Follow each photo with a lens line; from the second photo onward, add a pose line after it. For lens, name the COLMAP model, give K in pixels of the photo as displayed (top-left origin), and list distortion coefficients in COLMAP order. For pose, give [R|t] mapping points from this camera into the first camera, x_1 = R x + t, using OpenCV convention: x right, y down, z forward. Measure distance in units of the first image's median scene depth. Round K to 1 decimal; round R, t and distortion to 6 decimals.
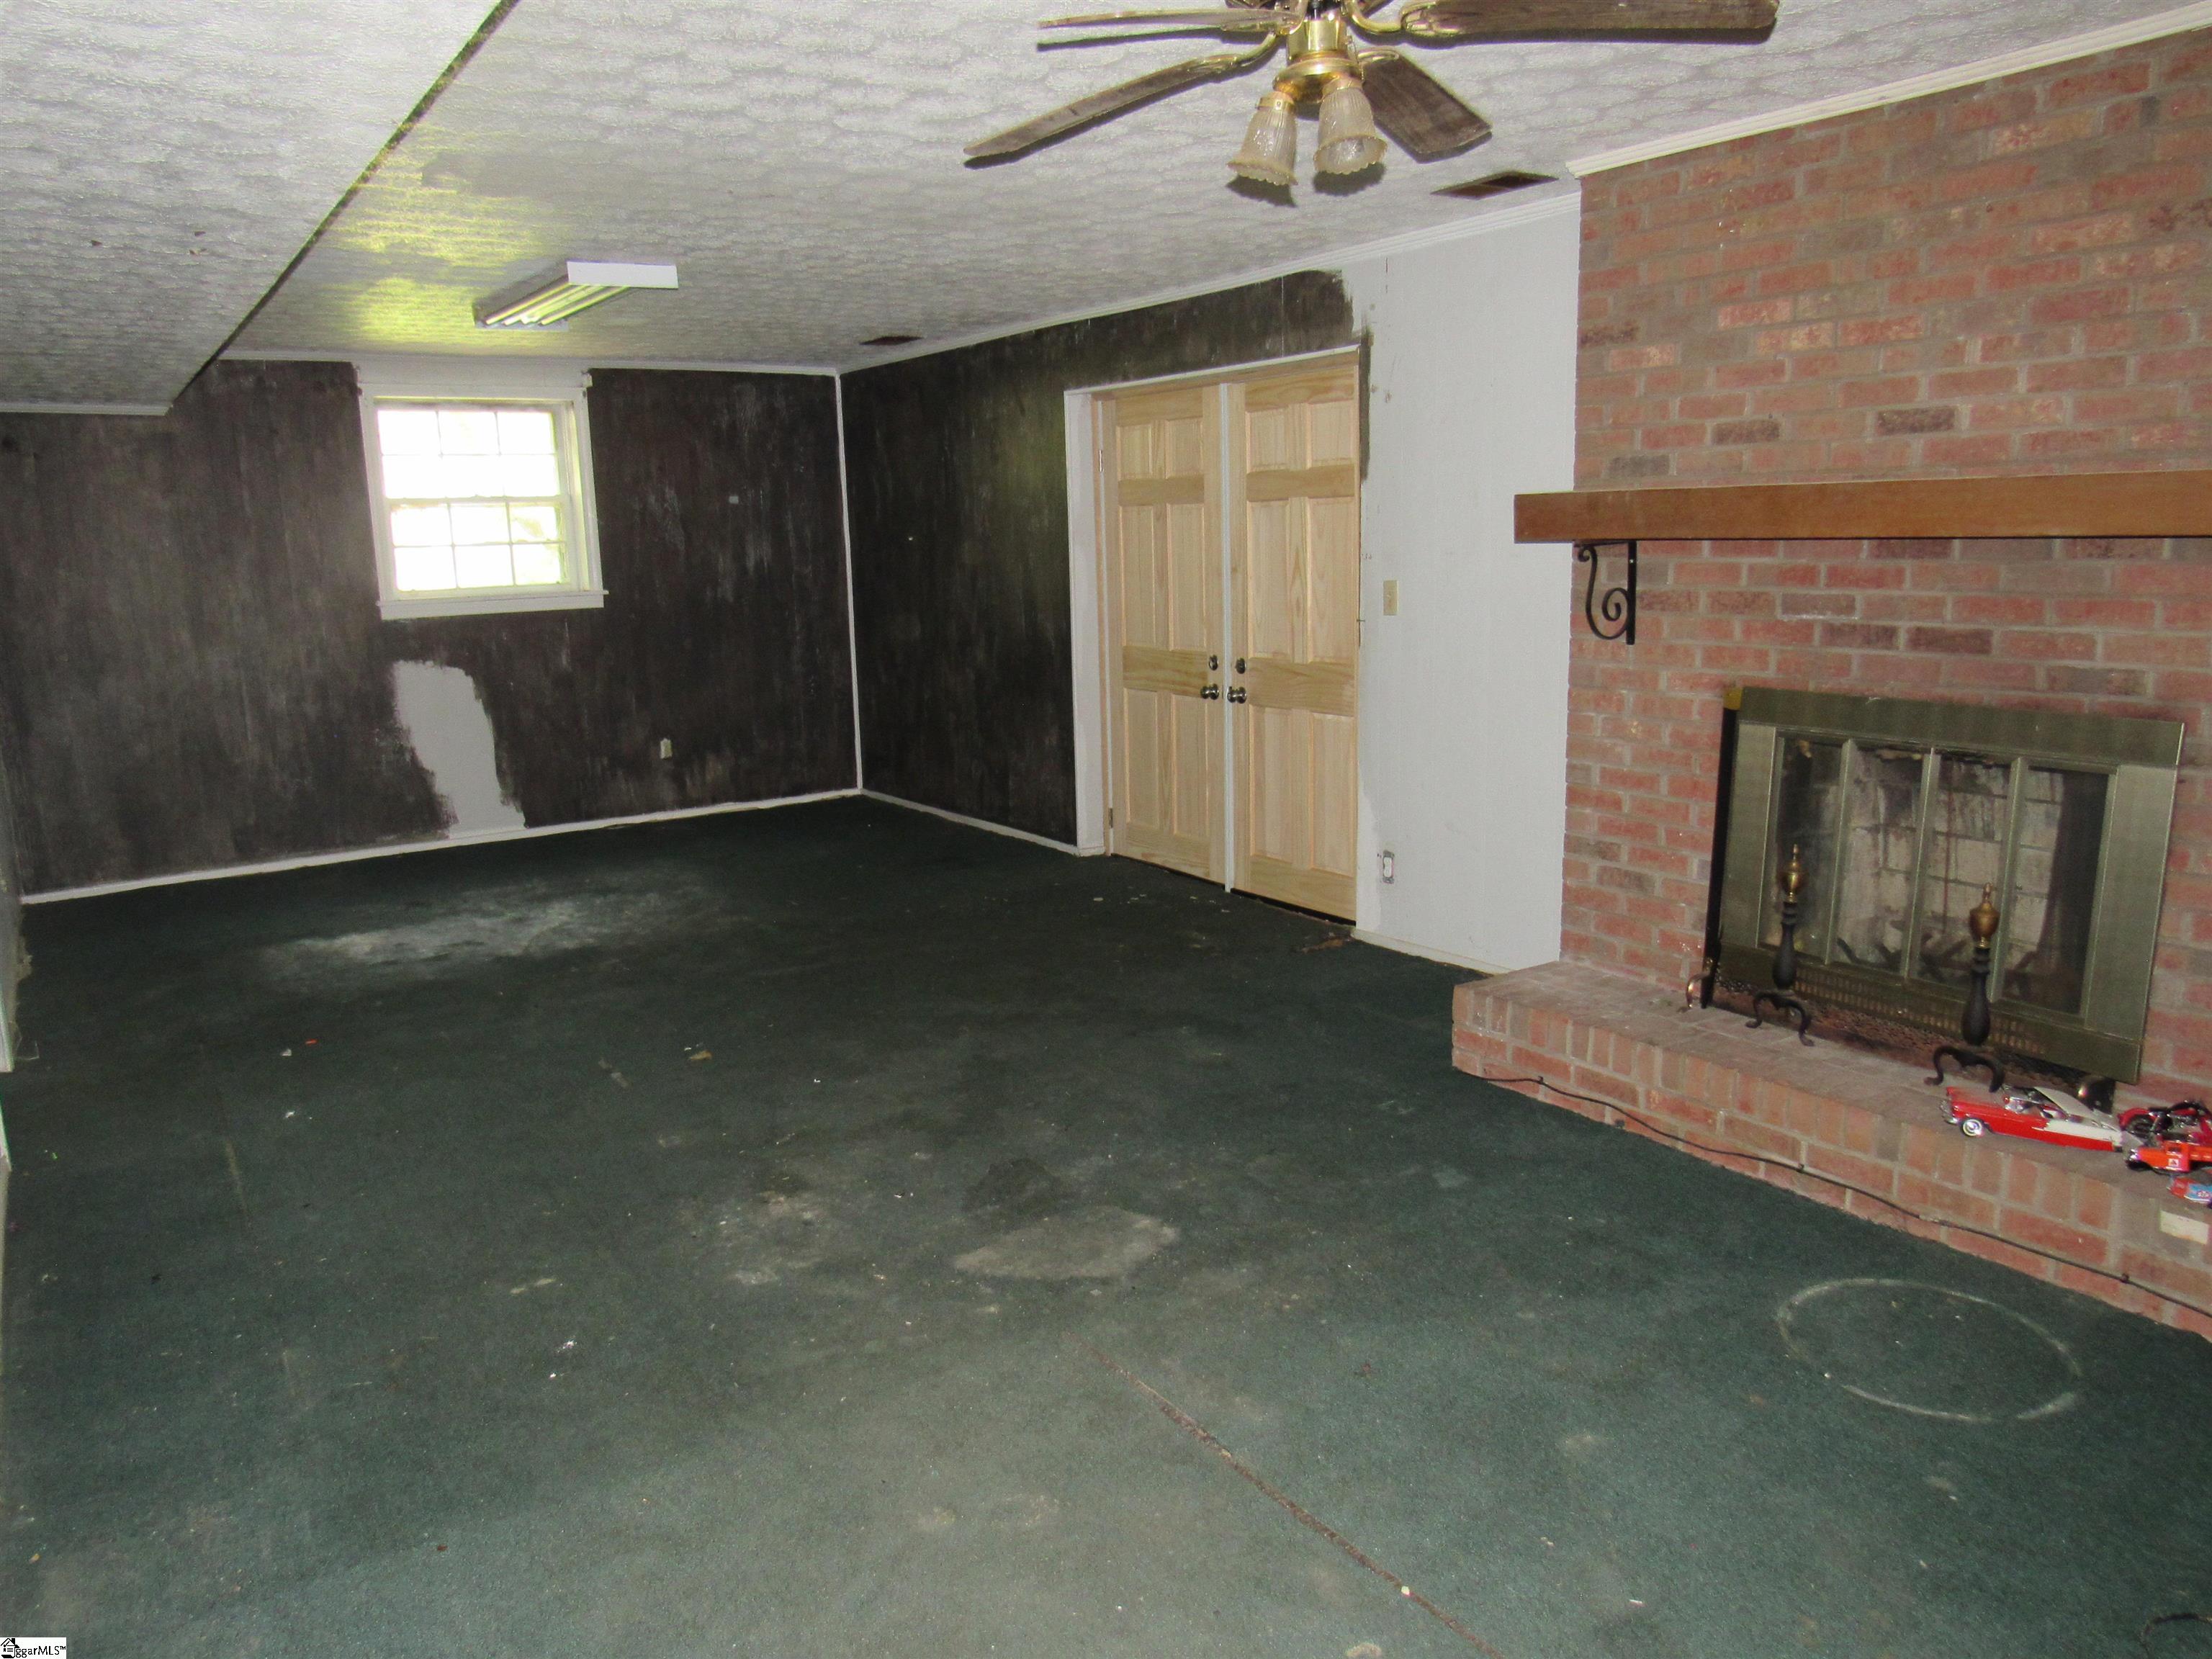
lens RADIAL K [[1568.3, 0, 1094.5], [0, 1568.3, 838.5], [0, 0, 1]] dist [-0.040374, 0.027201]
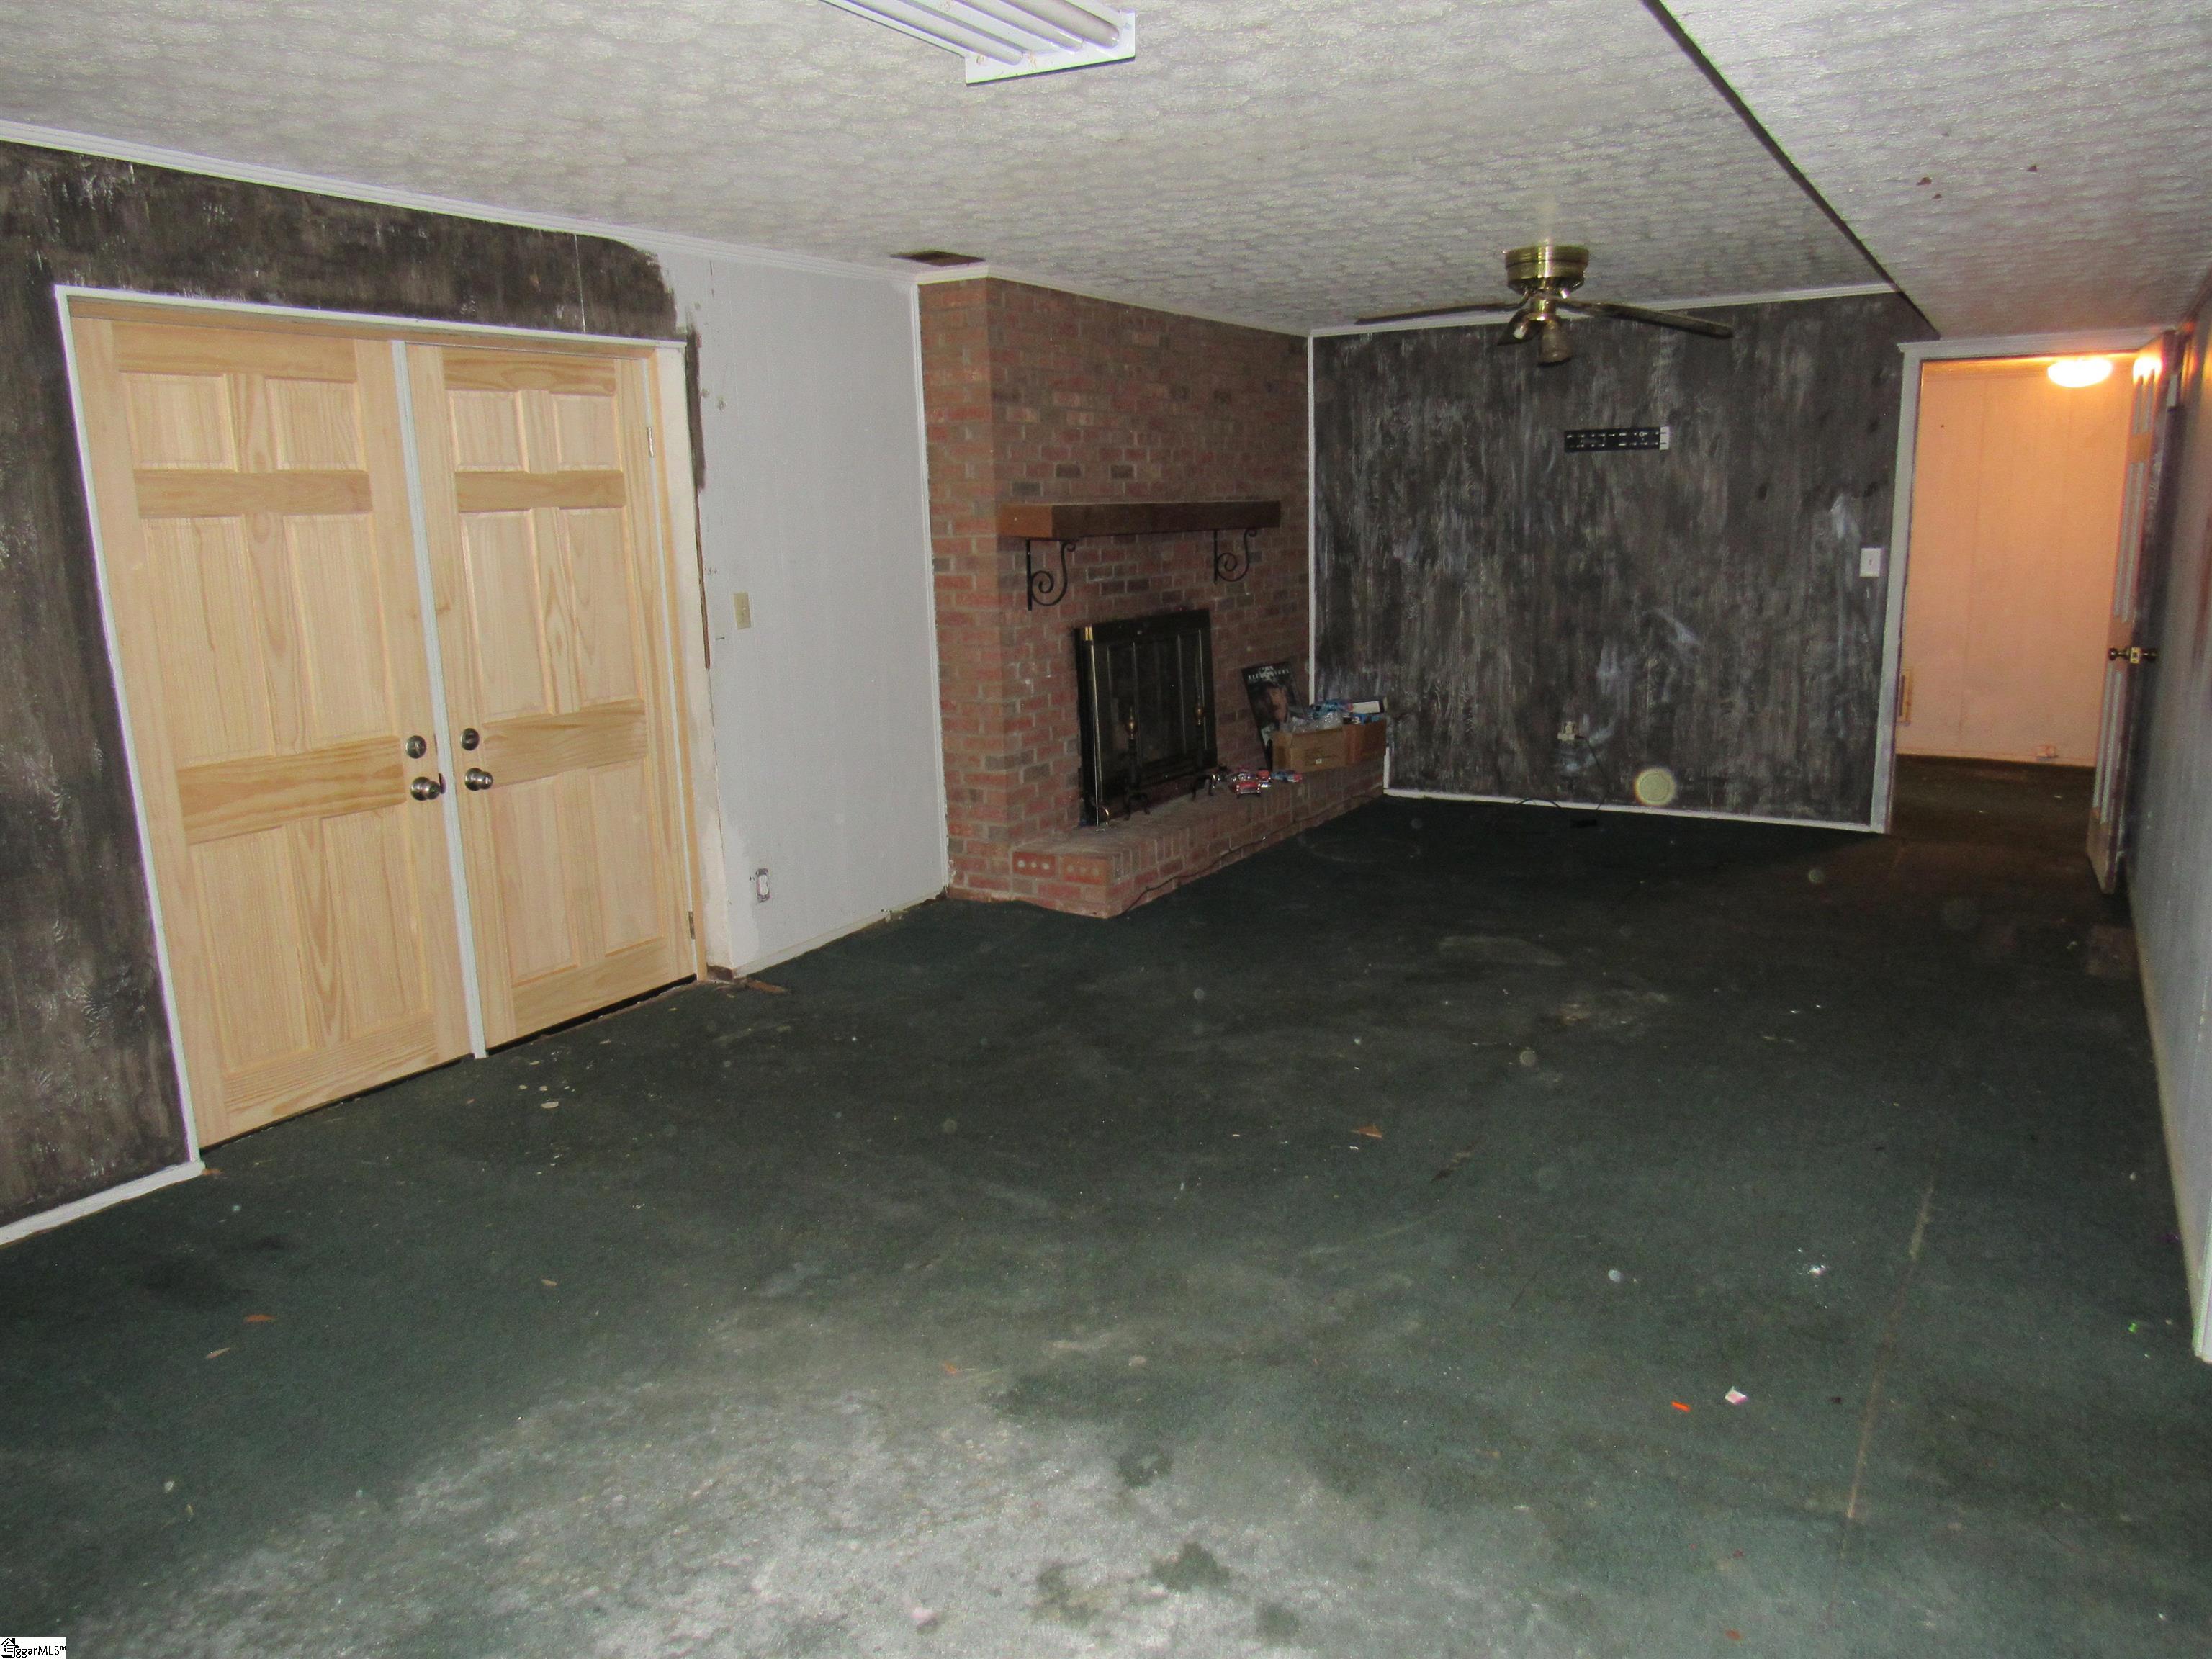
lens RADIAL K [[1568.3, 0, 1100.6], [0, 1568.3, 833.5], [0, 0, 1]] dist [-0.040374, 0.027201]
pose [[-0.420637, -0.147081, 0.895227, -0.997900], [0.214004, 0.942838, 0.255457, -0.280099], [-0.881628, 0.299037, -0.365116, 1.498294]]
